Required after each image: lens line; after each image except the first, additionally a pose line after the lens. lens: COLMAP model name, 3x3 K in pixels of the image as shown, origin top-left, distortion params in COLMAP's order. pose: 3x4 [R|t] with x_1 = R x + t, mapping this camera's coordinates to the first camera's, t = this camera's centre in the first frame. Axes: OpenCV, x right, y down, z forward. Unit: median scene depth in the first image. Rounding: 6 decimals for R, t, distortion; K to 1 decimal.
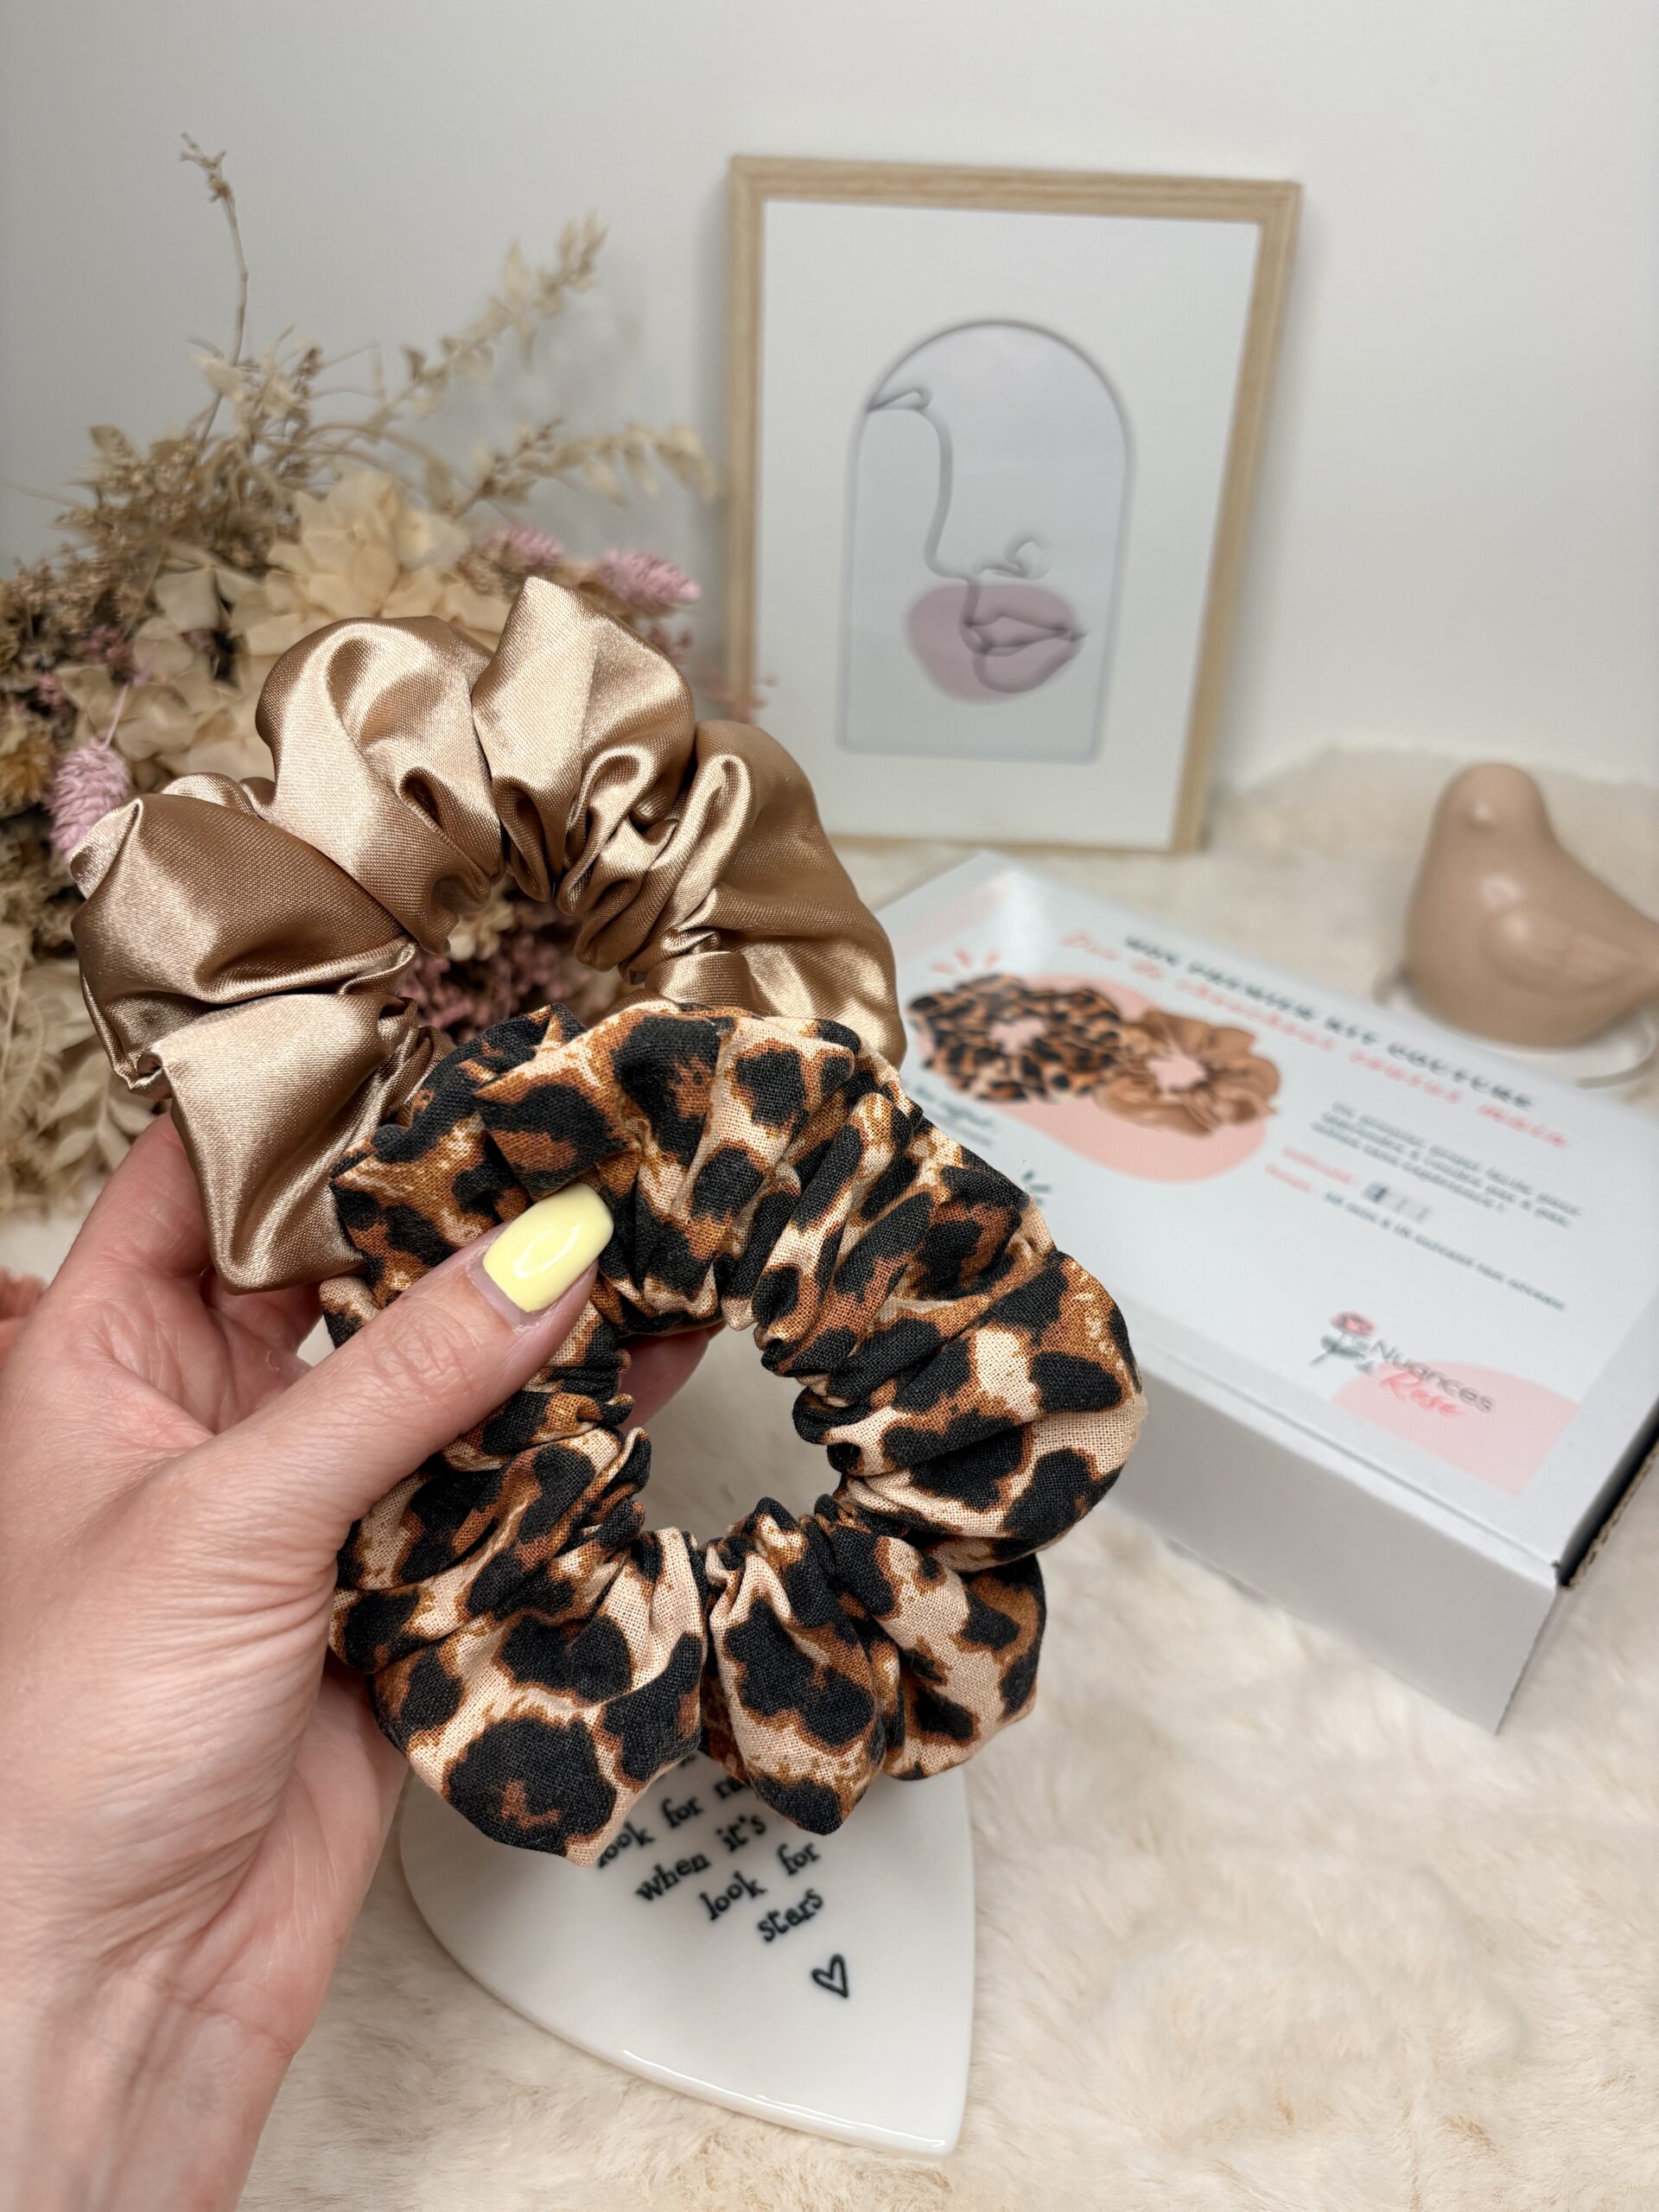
lens RADIAL K [[1782.0, 0, 820.0], [0, 1782.0, 1095.3], [0, 0, 1]] dist [-0.005537, 0.011085]
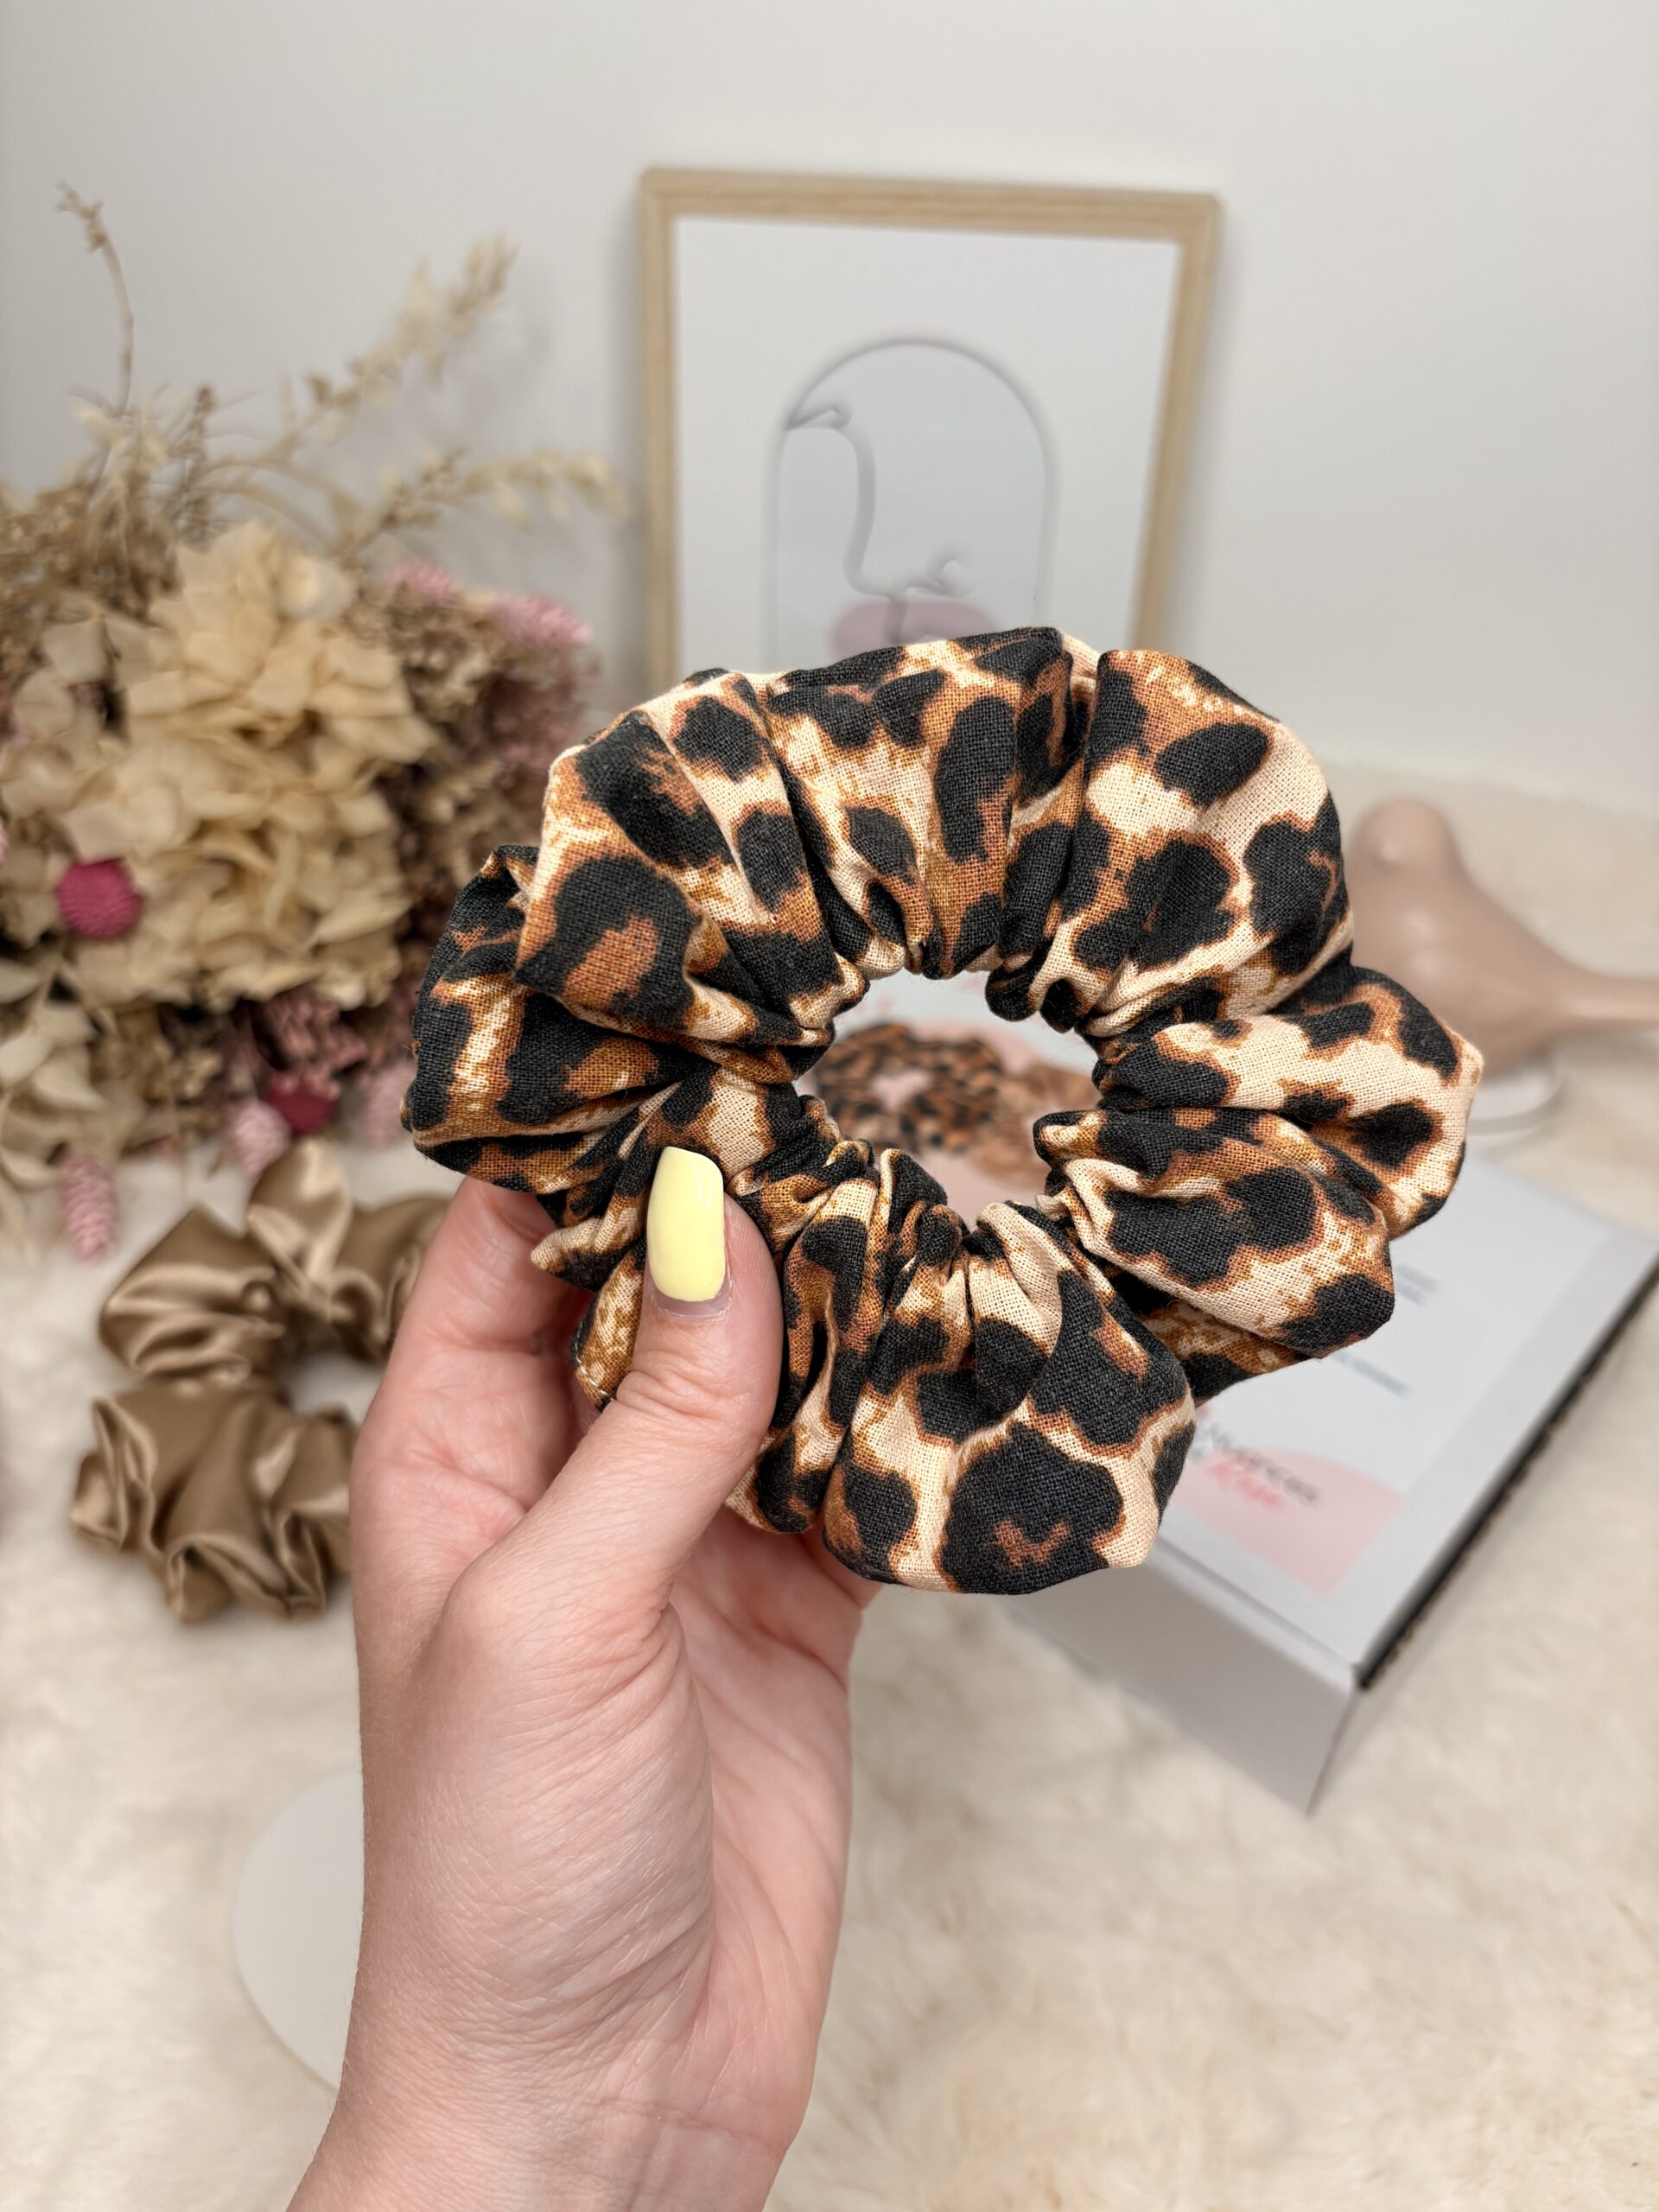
lens RADIAL K [[1782.0, 0, 820.4], [0, 1782.0, 1099.0], [0, 0, 1]] dist [-0.005537, 0.011085]
pose [[0.999703, 0.009559, -0.022403, 0.085139], [-0.008399, 0.998647, 0.051327, -0.075458], [0.022863, -0.051123, 0.998431, -0.006870]]
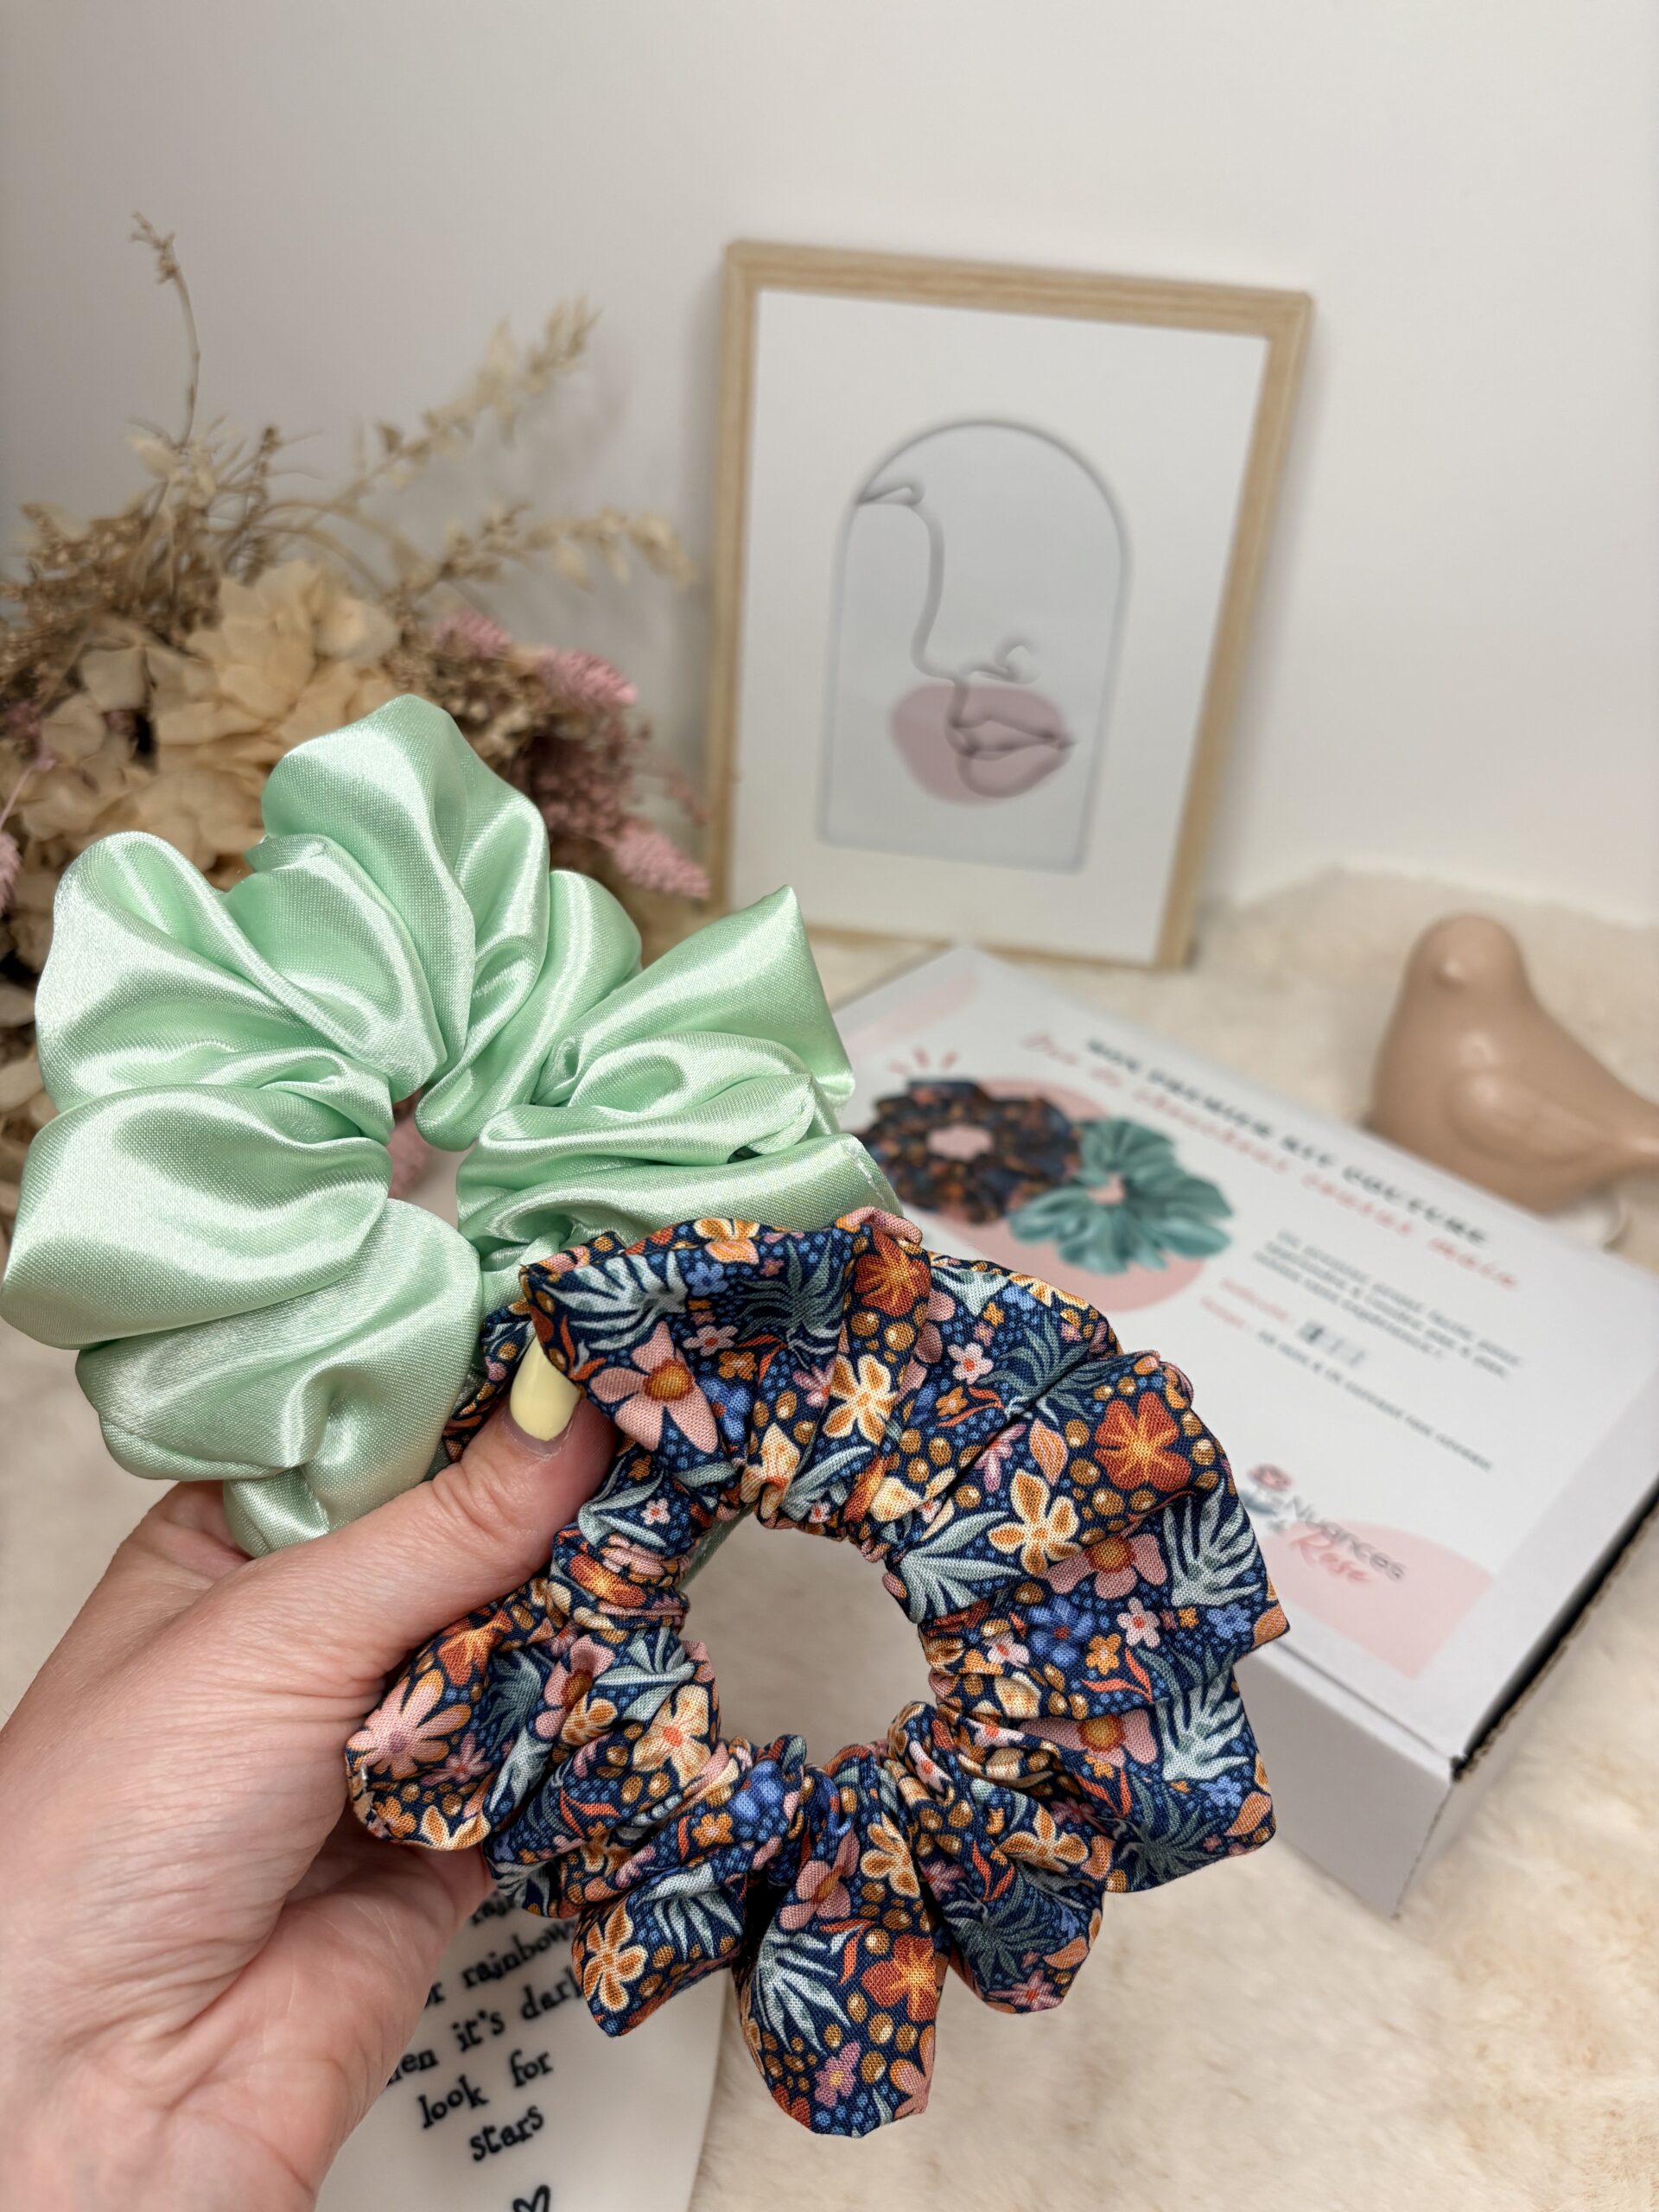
lens RADIAL K [[1782.0, 0, 825.5], [0, 1782.0, 1086.7], [0, 0, 1]] dist [-0.005537, 0.011085]
pose [[0.994927, 0.076498, -0.065328, 0.115242], [-0.076920, 0.997029, -0.003964, -0.072713], [0.064831, 0.008969, 0.997856, 0.034169]]
